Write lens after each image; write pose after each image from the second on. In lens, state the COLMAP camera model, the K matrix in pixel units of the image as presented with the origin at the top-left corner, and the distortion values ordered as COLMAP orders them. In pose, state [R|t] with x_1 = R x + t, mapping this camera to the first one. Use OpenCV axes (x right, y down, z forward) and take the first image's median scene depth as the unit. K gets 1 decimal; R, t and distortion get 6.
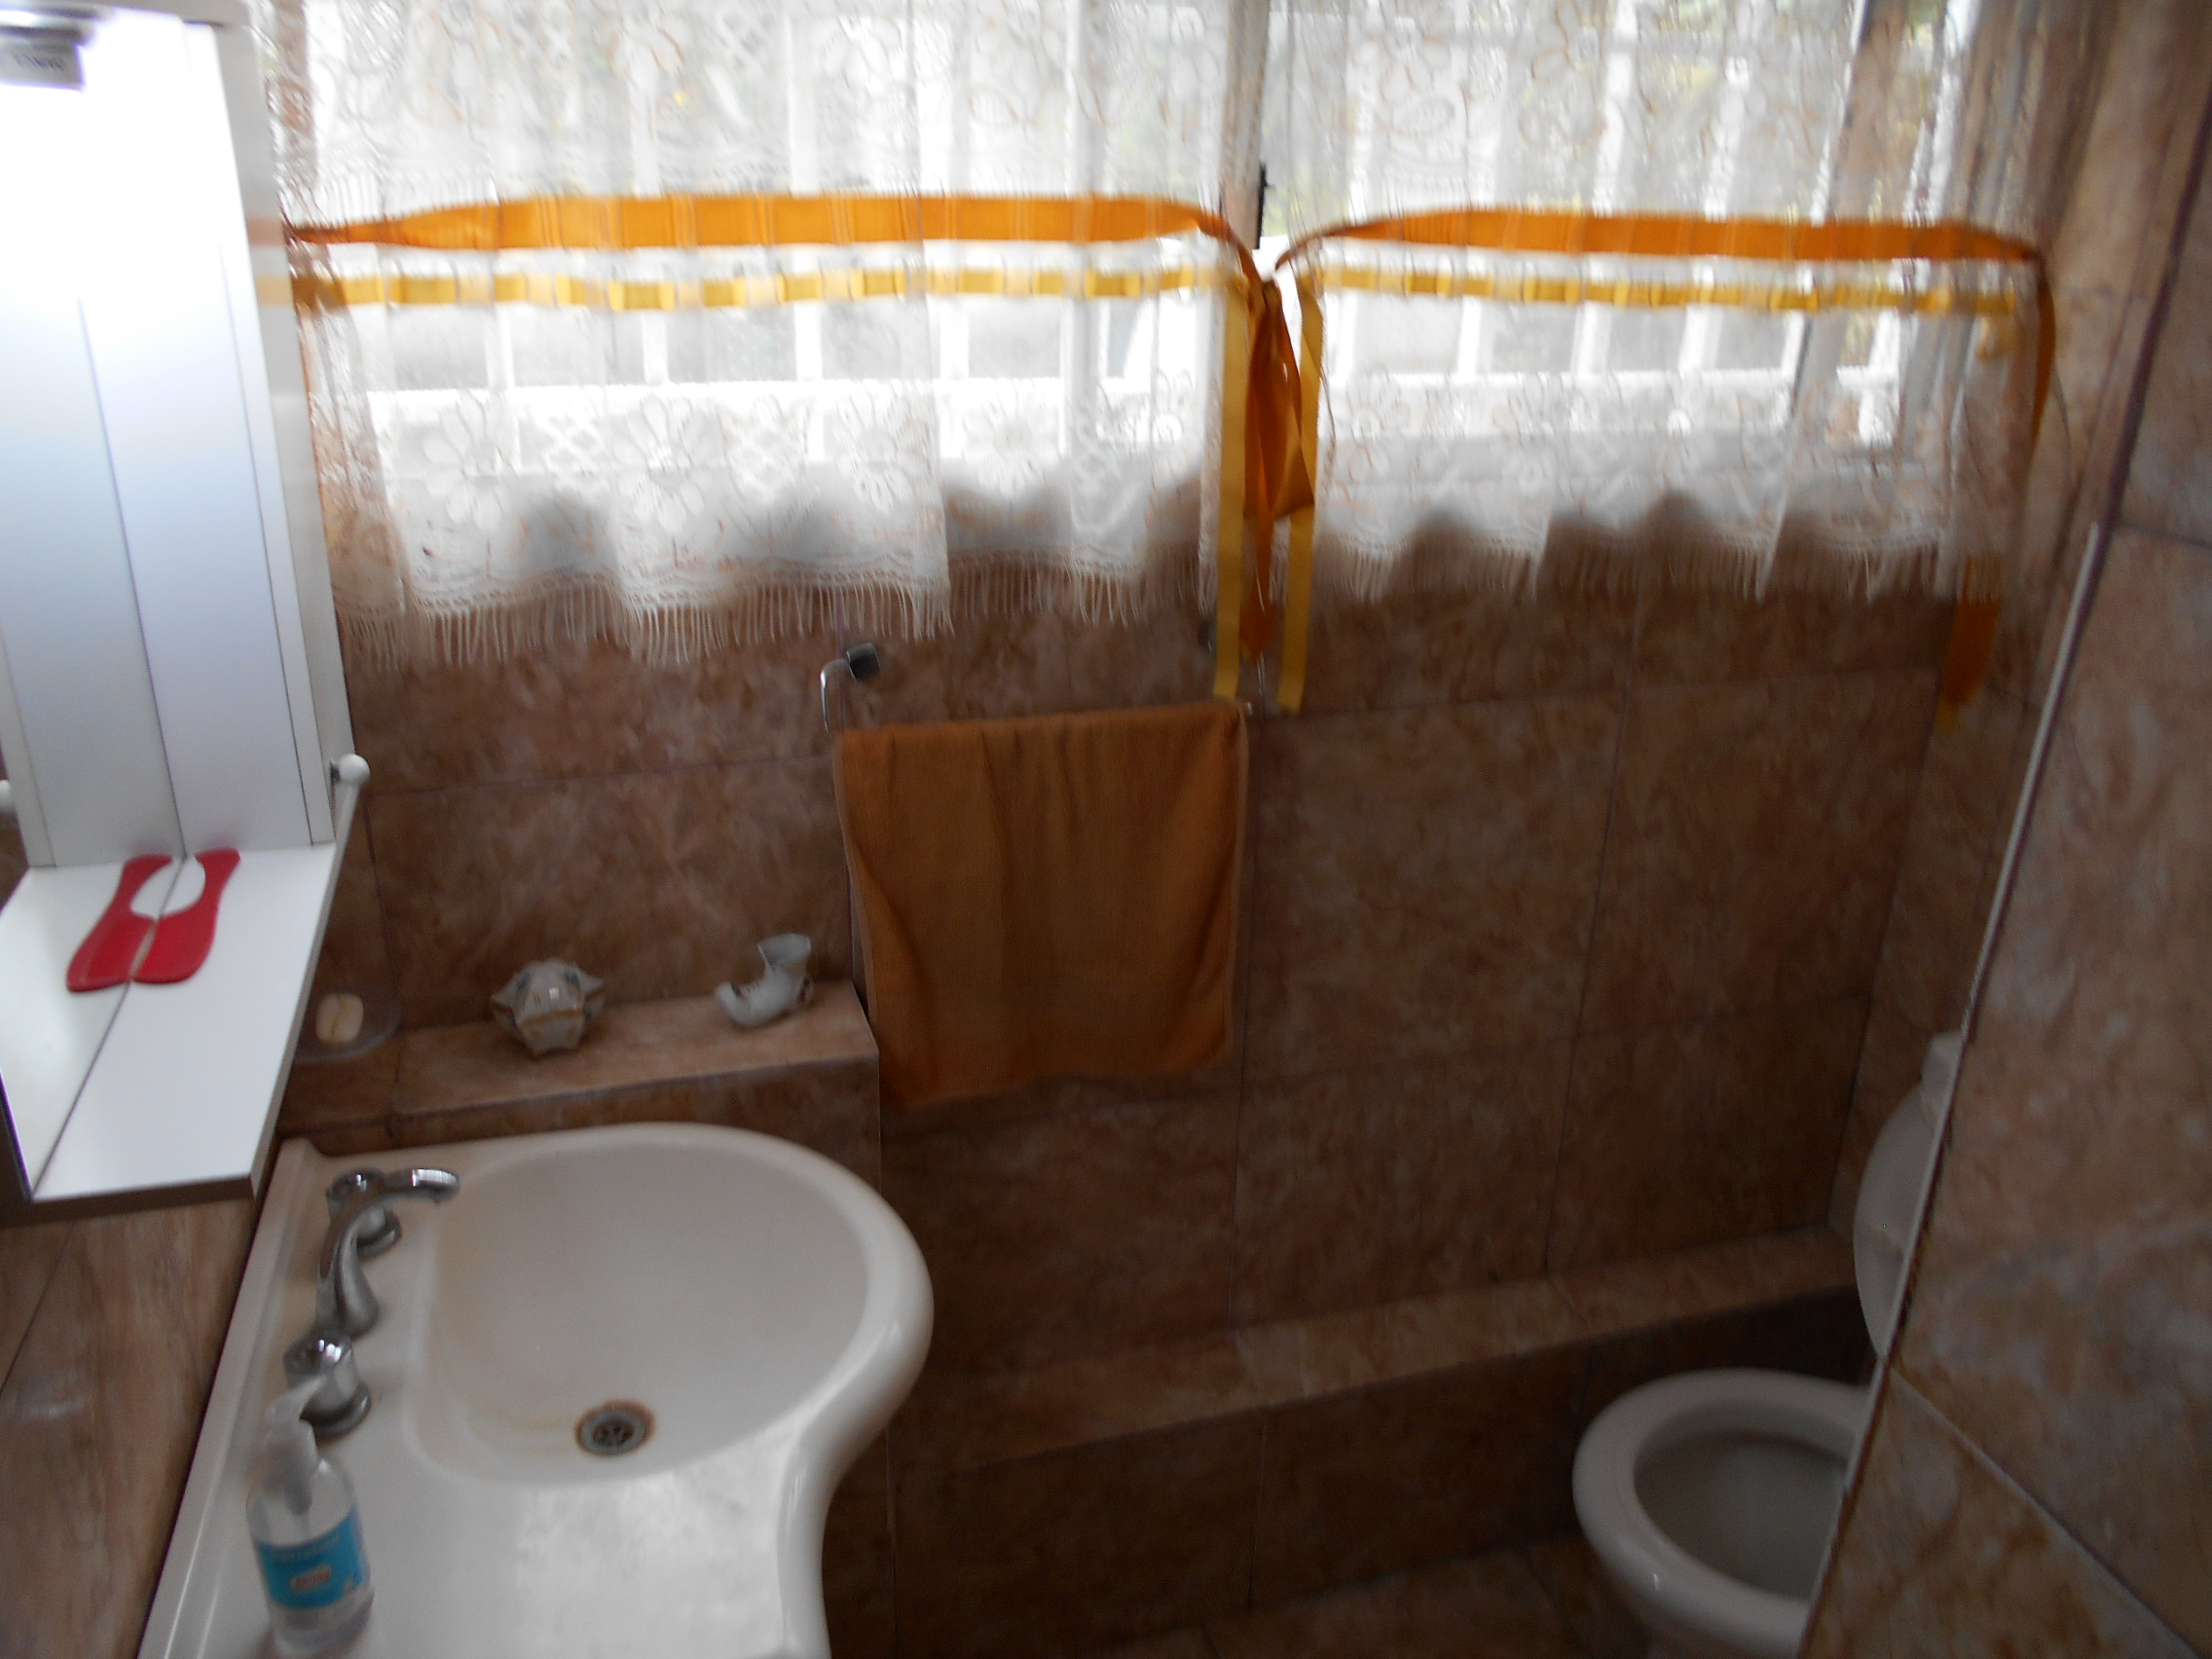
lens RADIAL K [[1694.4, 0, 1087.7], [0, 1694.4, 815.6], [0, 0, 1]] dist [-0.094612, 0.089957]
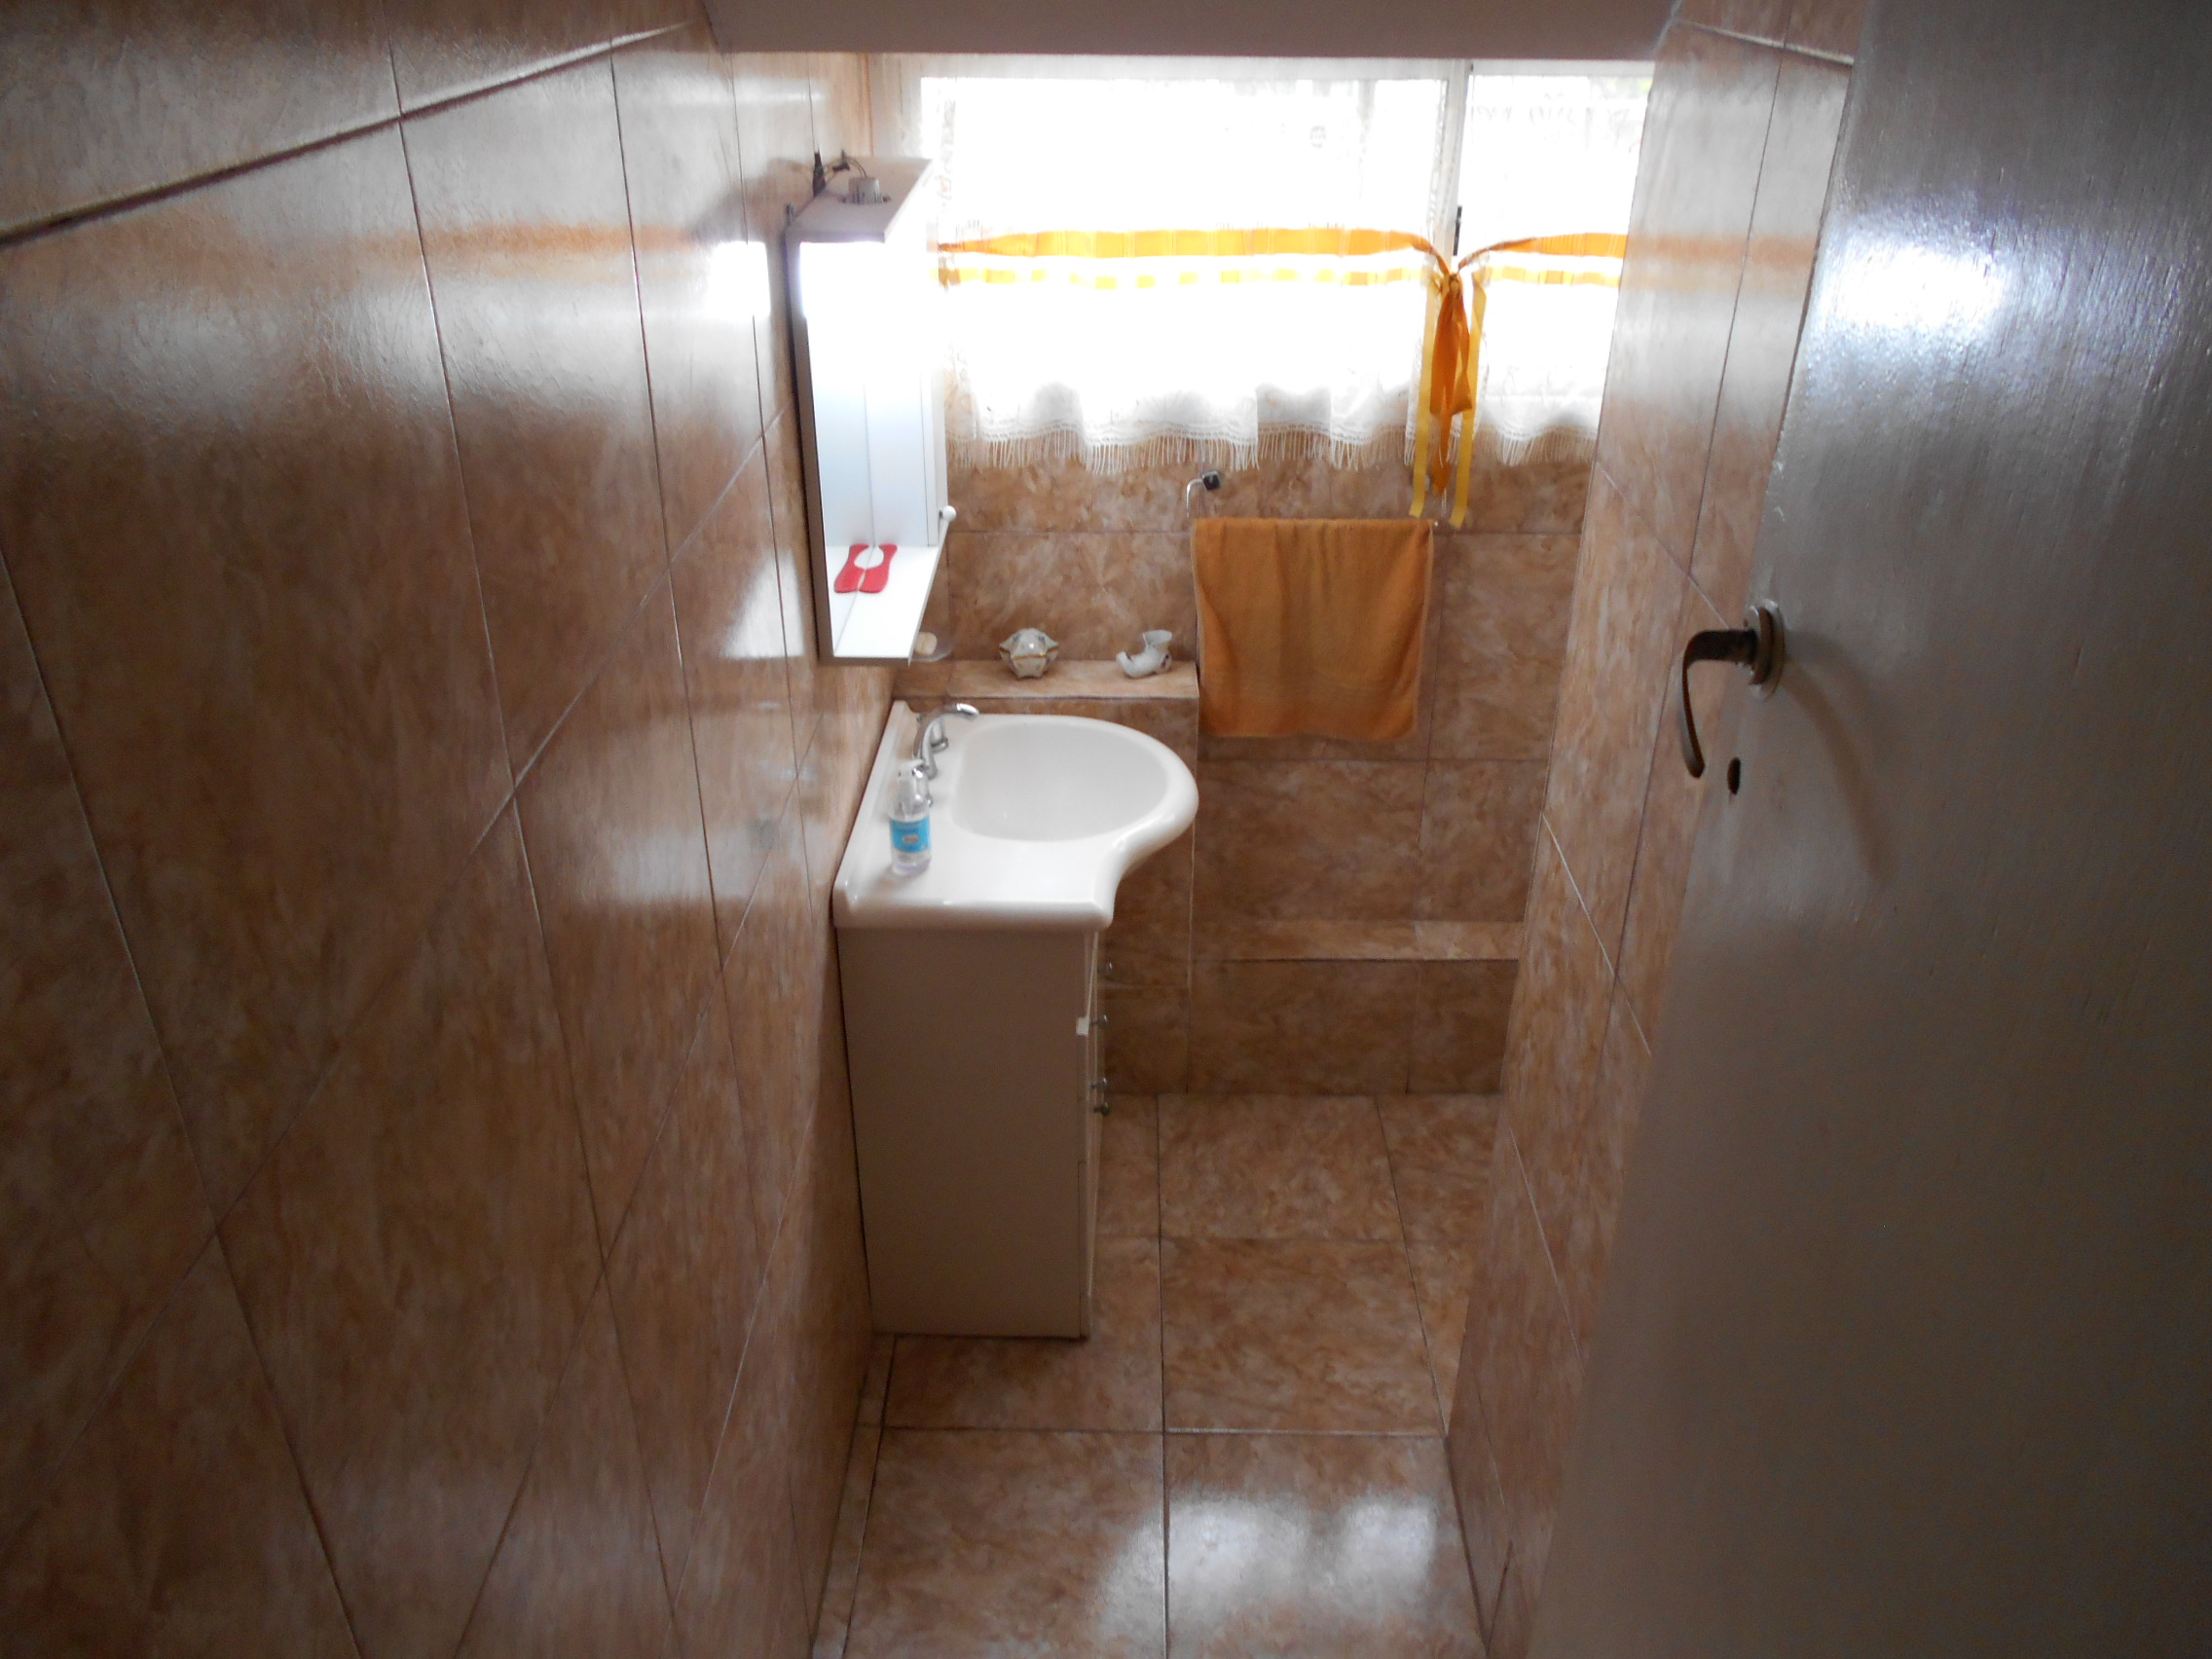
lens RADIAL K [[1694.4, 0, 1087.7], [0, 1694.4, 815.6], [0, 0, 1]] dist [-0.094612, 0.089957]
pose [[0.953539, 0.119022, -0.276763, 0.279188], [-0.092034, 0.989818, 0.108585, 0.079385], [0.286869, -0.078069, 0.954784, -0.780940]]
